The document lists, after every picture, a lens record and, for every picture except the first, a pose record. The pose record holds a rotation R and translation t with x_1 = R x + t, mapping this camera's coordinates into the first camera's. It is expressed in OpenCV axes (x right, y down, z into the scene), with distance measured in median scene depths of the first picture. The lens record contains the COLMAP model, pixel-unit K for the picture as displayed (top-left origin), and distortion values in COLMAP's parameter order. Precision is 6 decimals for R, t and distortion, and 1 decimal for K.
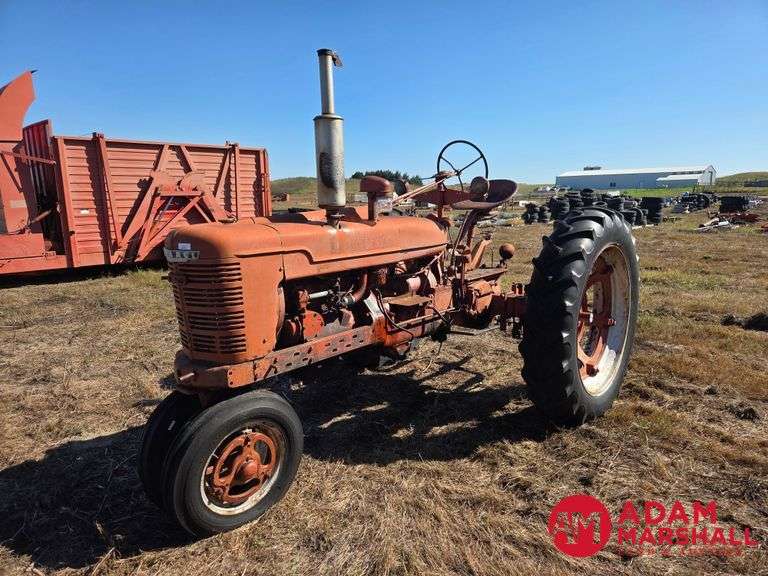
lens RADIAL K [[505.4, 0, 384.0], [0, 505.4, 288.0], [0, 0, 1]] dist [0.051200, -0.044034]
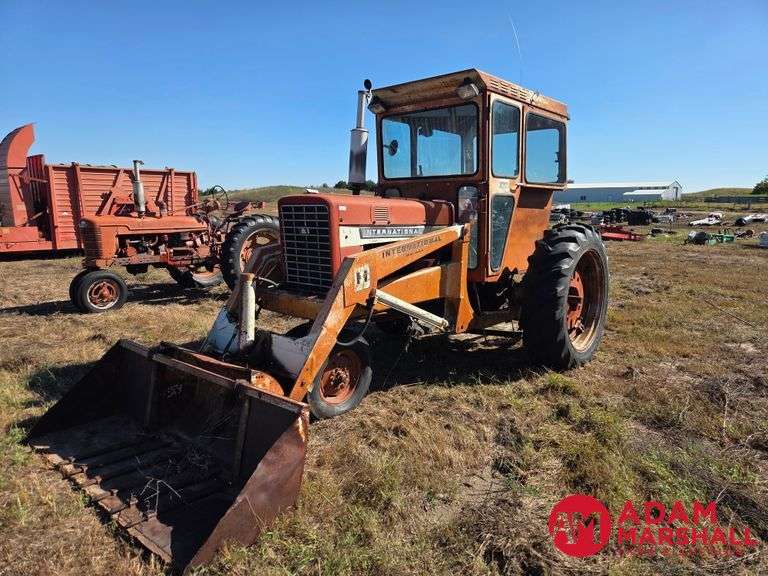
lens RADIAL K [[523.3, 0, 384.0], [0, 523.3, 288.0], [0, 0, 1]] dist [0.021849, -0.003843]
pose [[0.999856, 0.016906, 0.001752, 0.378641], [-0.016866, 0.999638, -0.020973, 0.092591], [-0.002106, 0.020940, 0.999779, -0.587620]]
